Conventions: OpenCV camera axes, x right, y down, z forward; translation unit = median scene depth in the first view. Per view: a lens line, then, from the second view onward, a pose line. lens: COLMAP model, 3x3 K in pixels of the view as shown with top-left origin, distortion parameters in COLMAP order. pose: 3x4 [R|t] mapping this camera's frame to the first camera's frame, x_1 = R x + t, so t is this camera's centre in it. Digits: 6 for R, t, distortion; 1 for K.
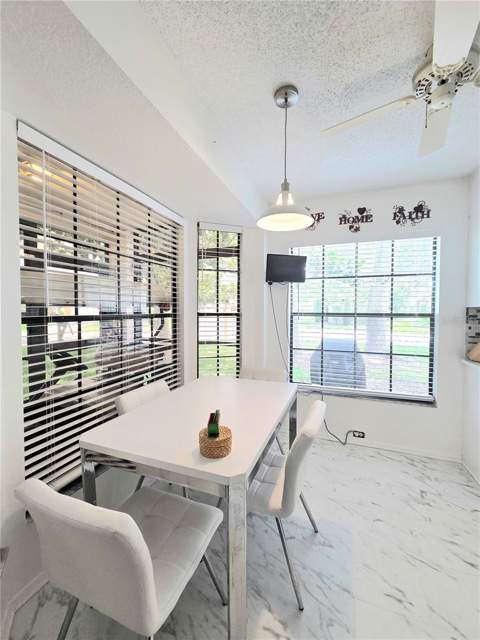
lens RADIAL K [[263.8, 0, 240.5], [0, 263.8, 318.0], [0, 0, 1]] dist [-0.000235, -0.000479]
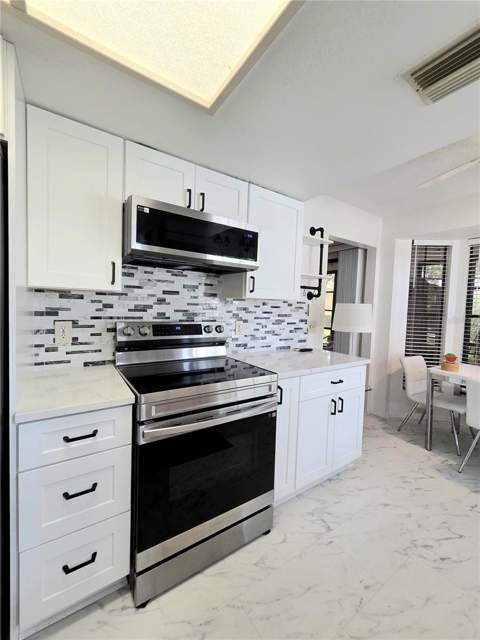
lens RADIAL K [[263.8, 0, 240.5], [0, 263.8, 318.0], [0, 0, 1]] dist [-0.000235, -0.000479]
pose [[-0.572575, 0.013153, -0.819747, 1.903882], [-0.072474, 0.995145, 0.066588, 0.026739], [0.816643, 0.097537, -0.568842, 0.518079]]
